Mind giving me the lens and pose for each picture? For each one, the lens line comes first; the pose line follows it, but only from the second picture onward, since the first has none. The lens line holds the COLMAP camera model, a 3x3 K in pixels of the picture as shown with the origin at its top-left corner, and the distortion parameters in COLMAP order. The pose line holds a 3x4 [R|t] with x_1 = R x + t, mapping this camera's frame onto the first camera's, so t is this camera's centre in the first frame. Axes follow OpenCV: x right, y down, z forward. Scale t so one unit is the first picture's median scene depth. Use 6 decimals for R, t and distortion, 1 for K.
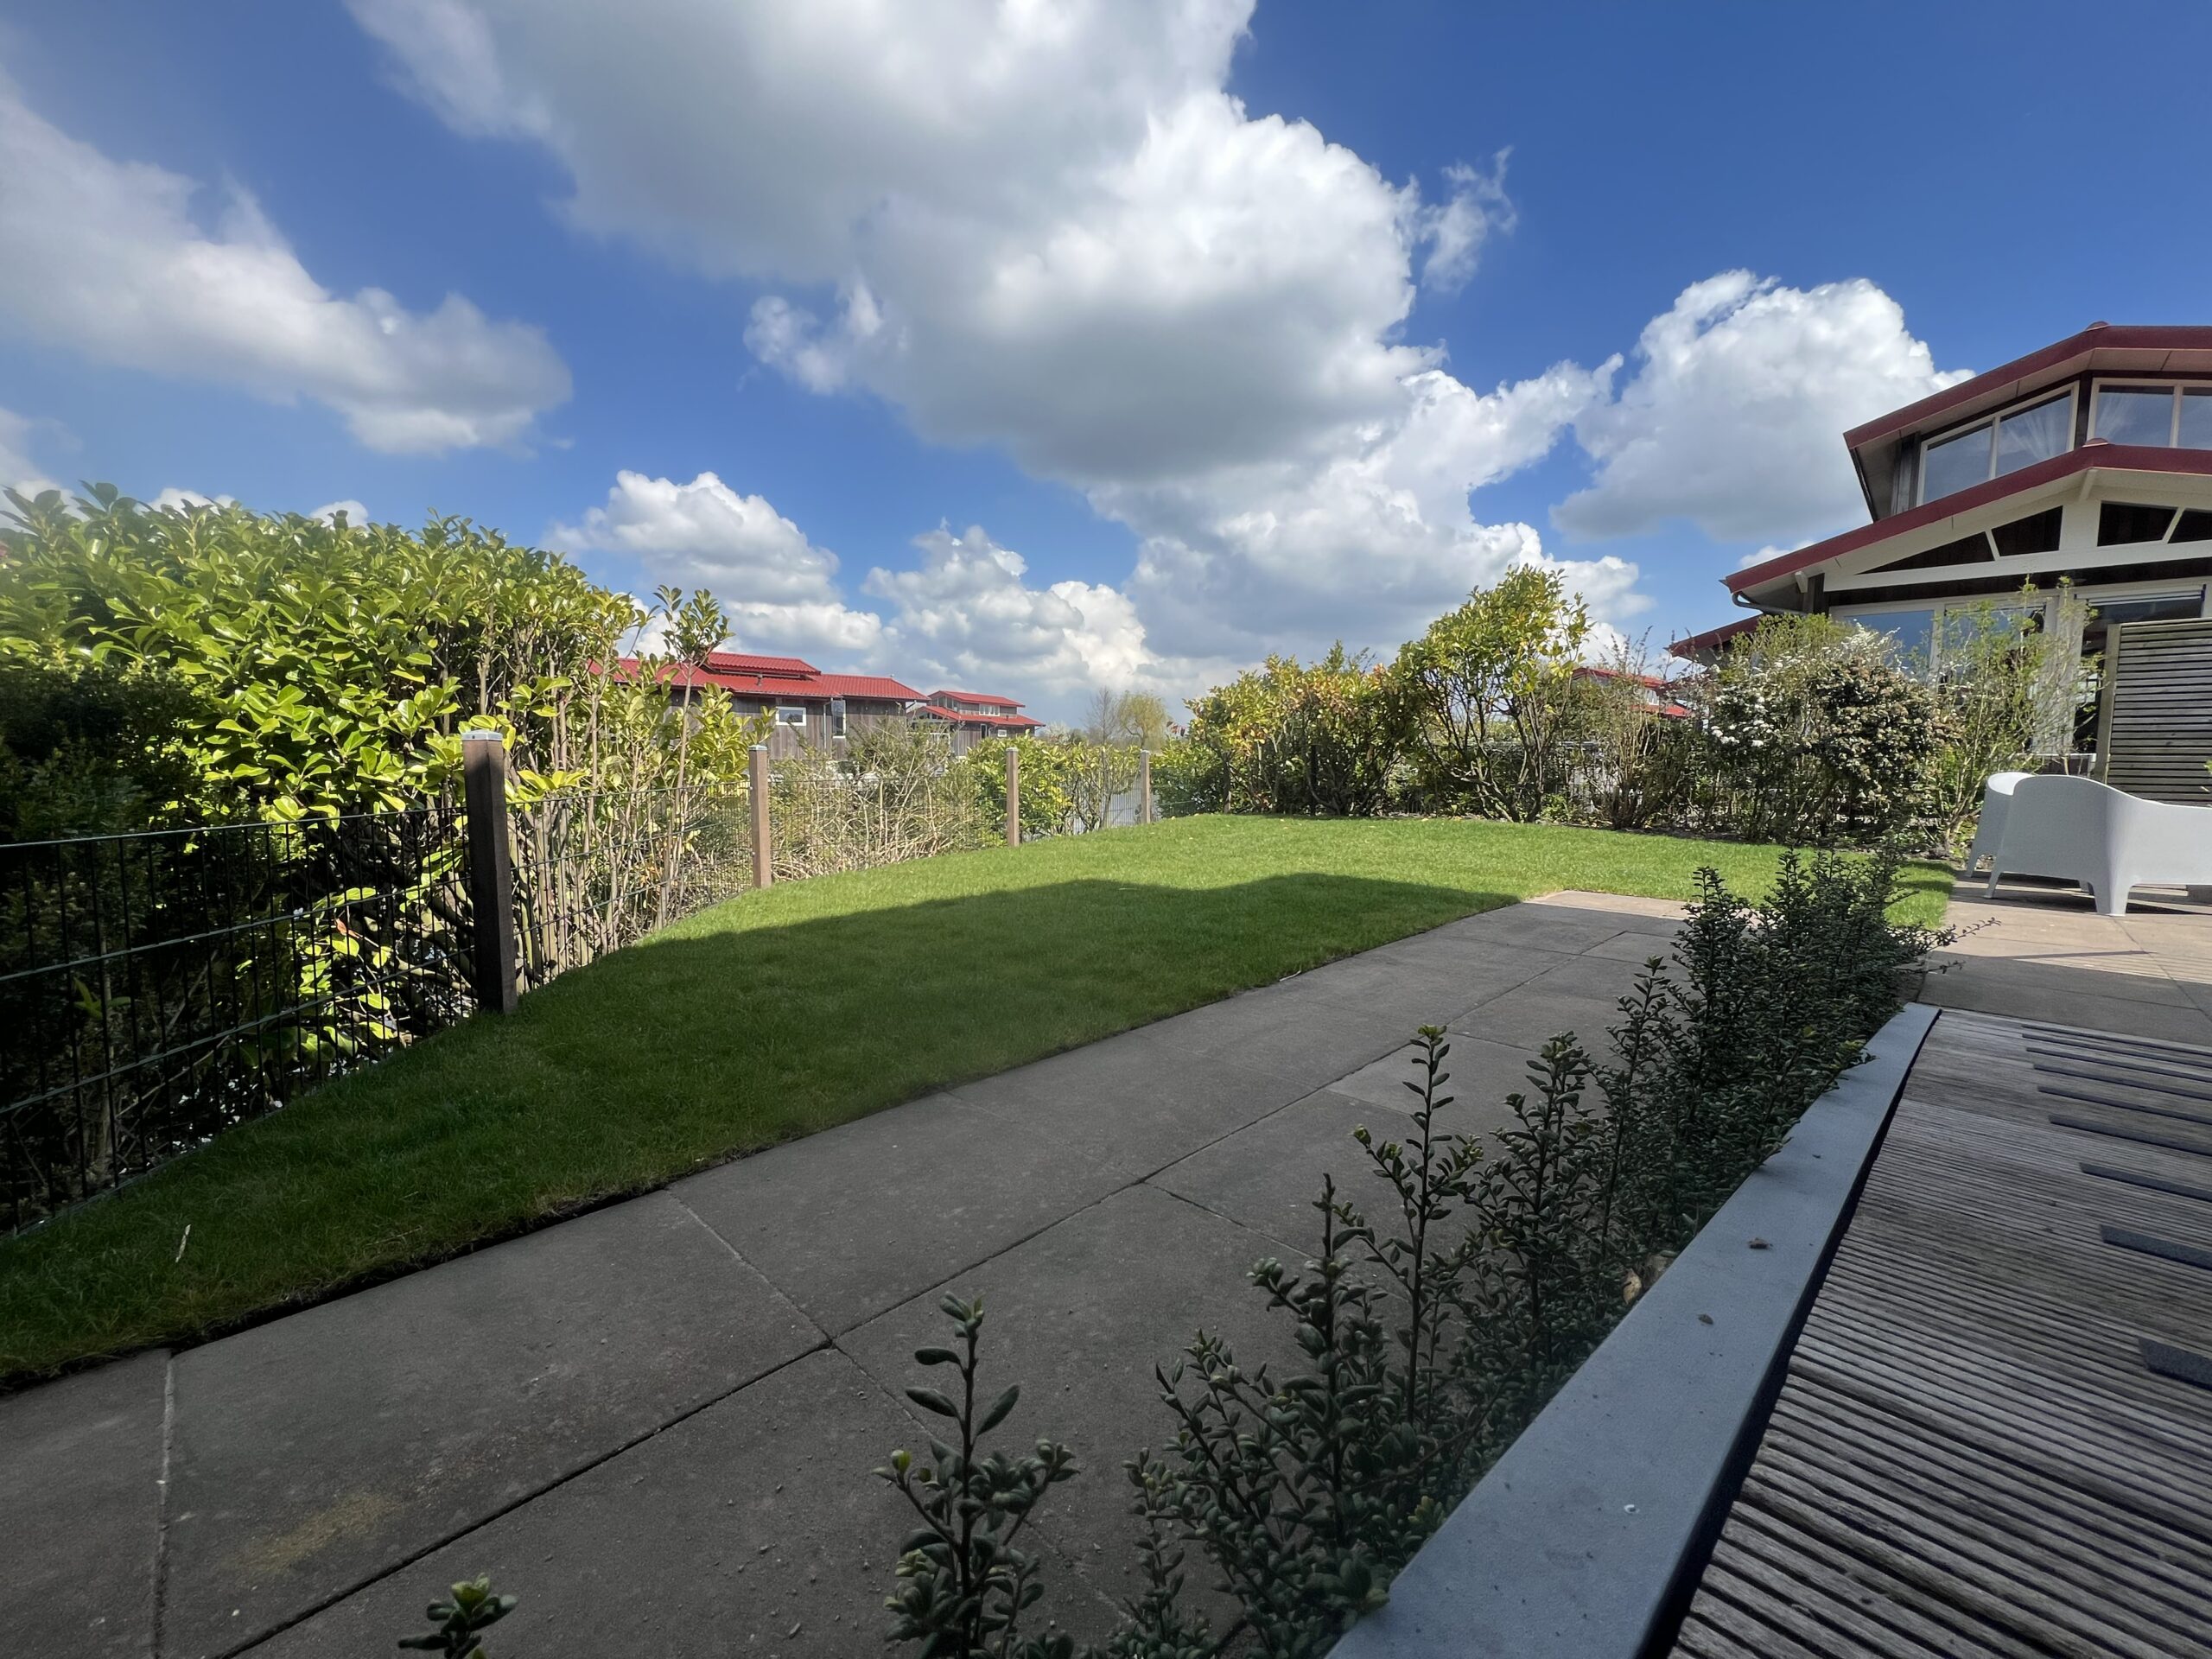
lens RADIAL K [[890.0, 0, 1100.3], [0, 890.0, 812.7], [0, 0, 1]] dist [-0.001330, 0.001149]
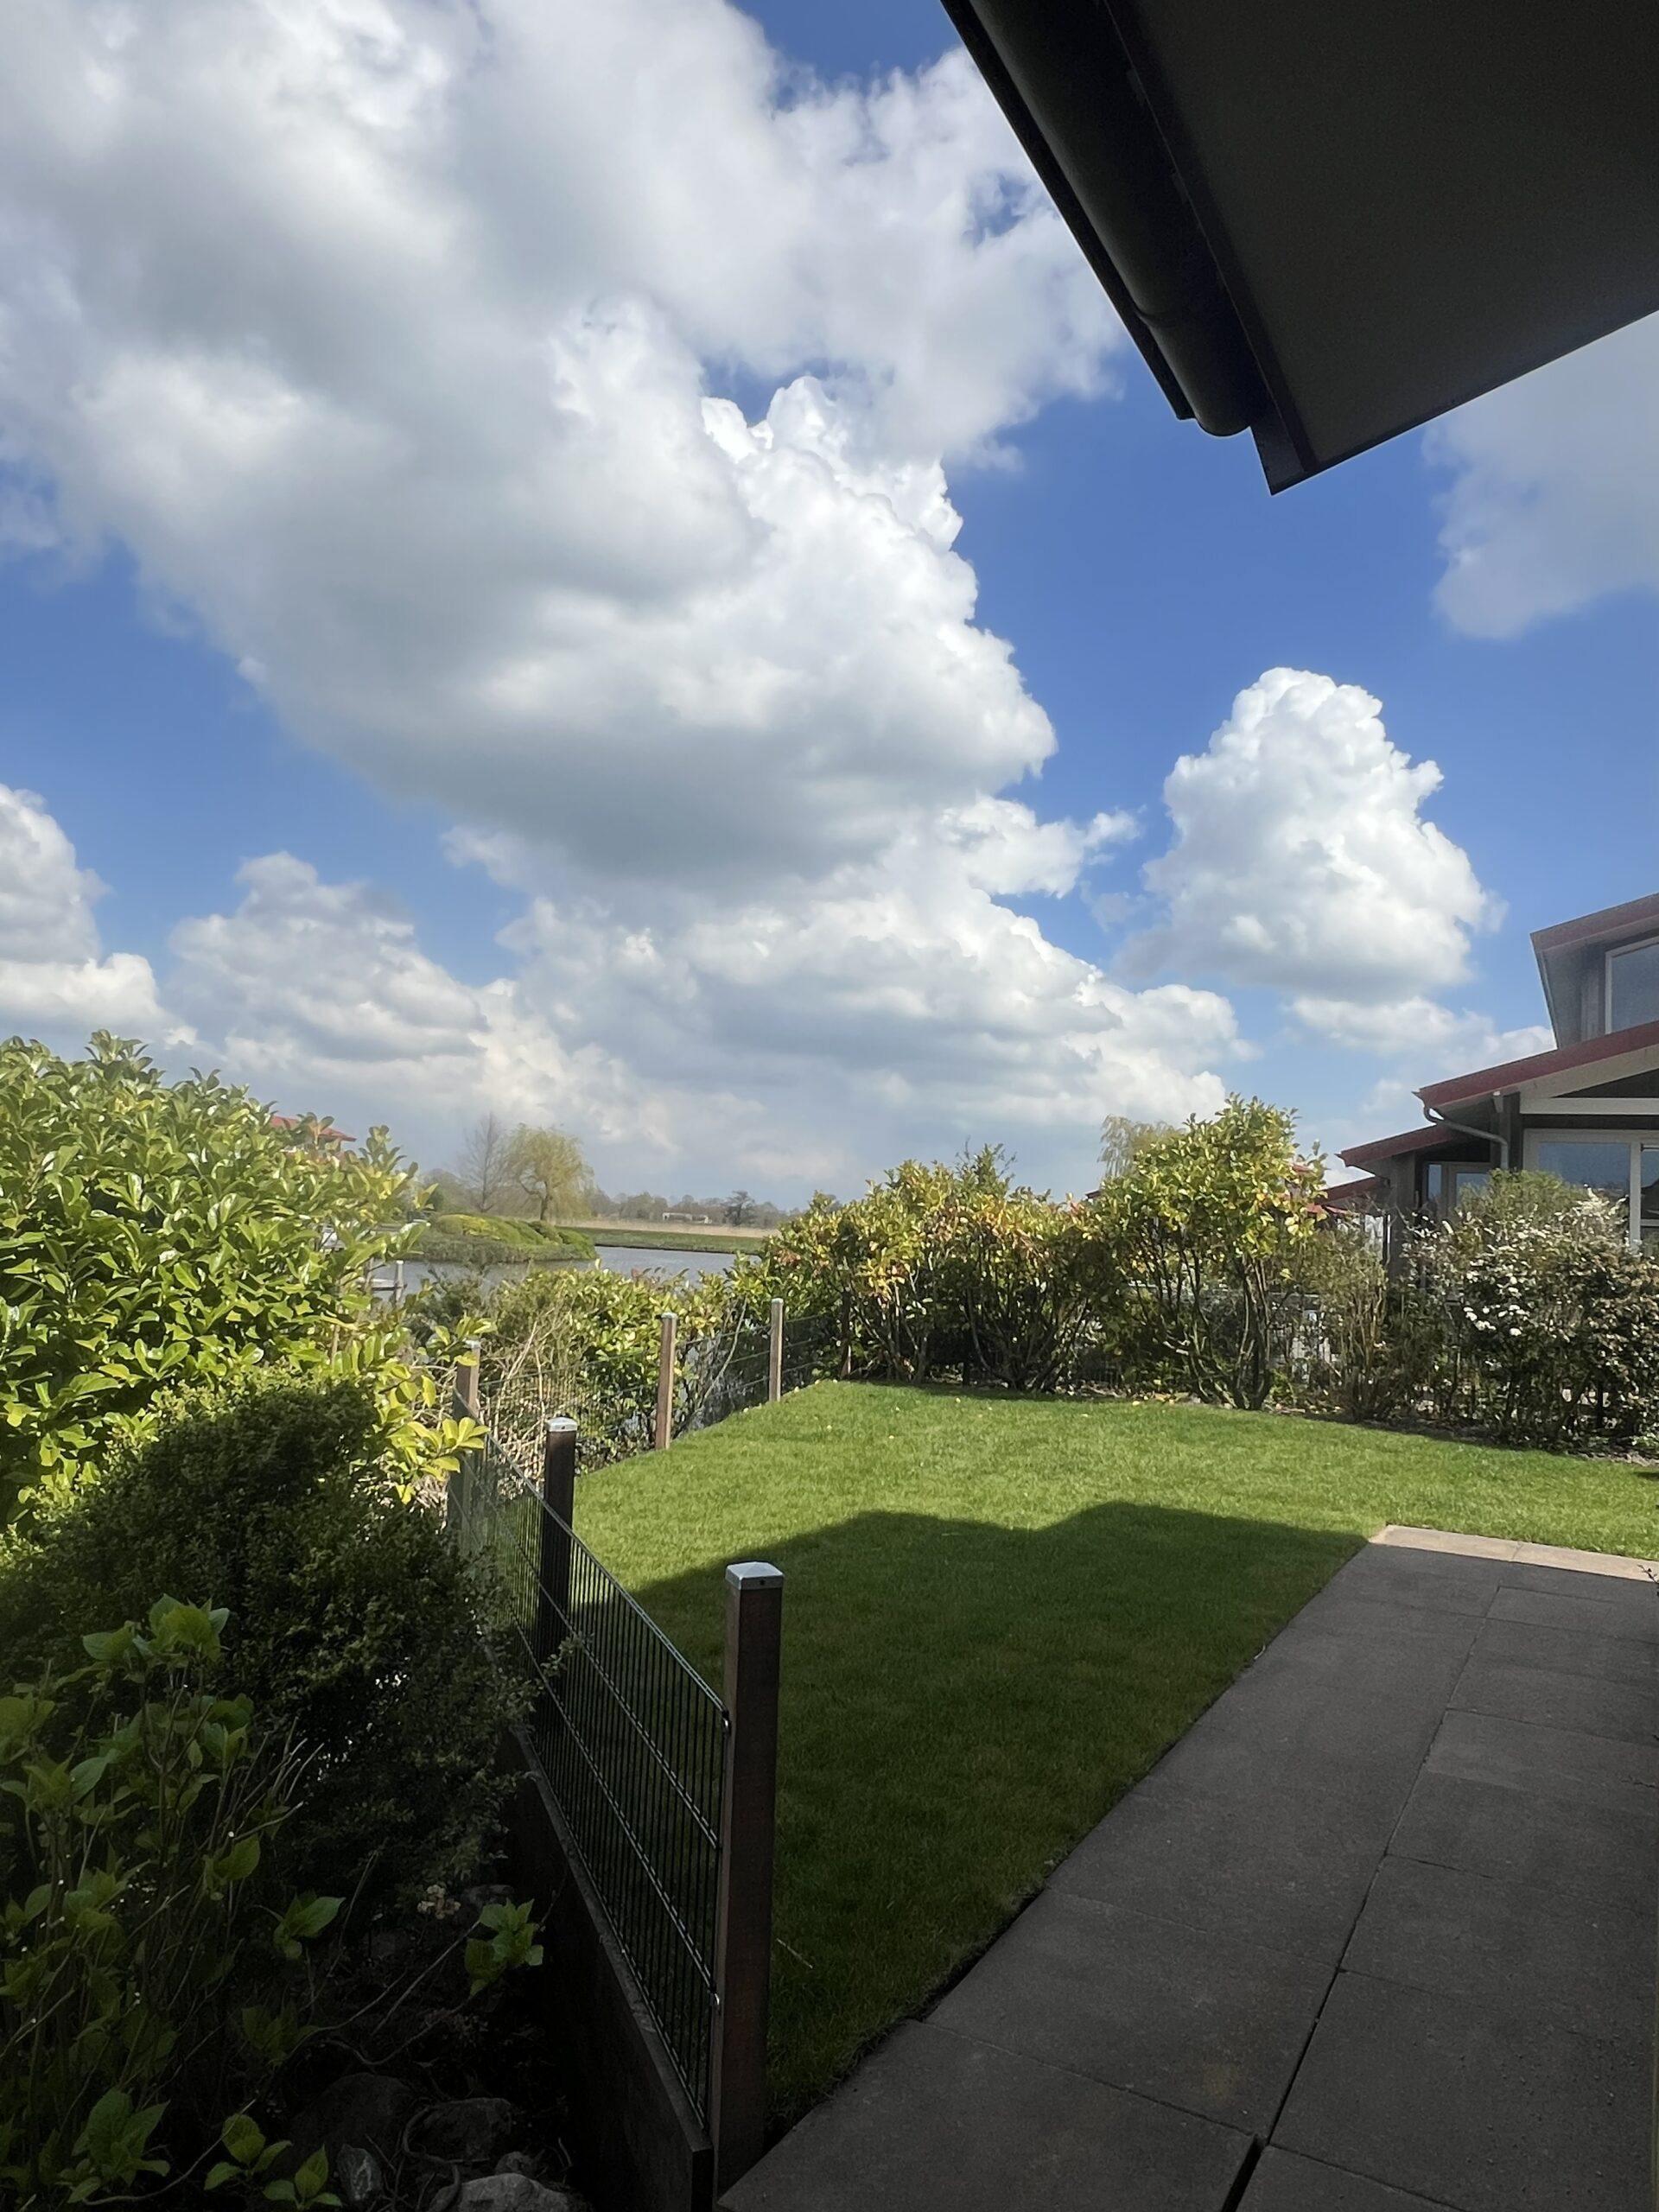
lens RADIAL K [[1412.8, 0, 814.5], [0, 1412.8, 1112.7], [0, 0, 1]] dist [0.002873, 0.001515]
pose [[0.966756, 0.060961, 0.248327, -0.299988], [-0.025332, 0.989221, -0.144221, -0.074233], [-0.254442, 0.133136, 0.957880, -0.201088]]
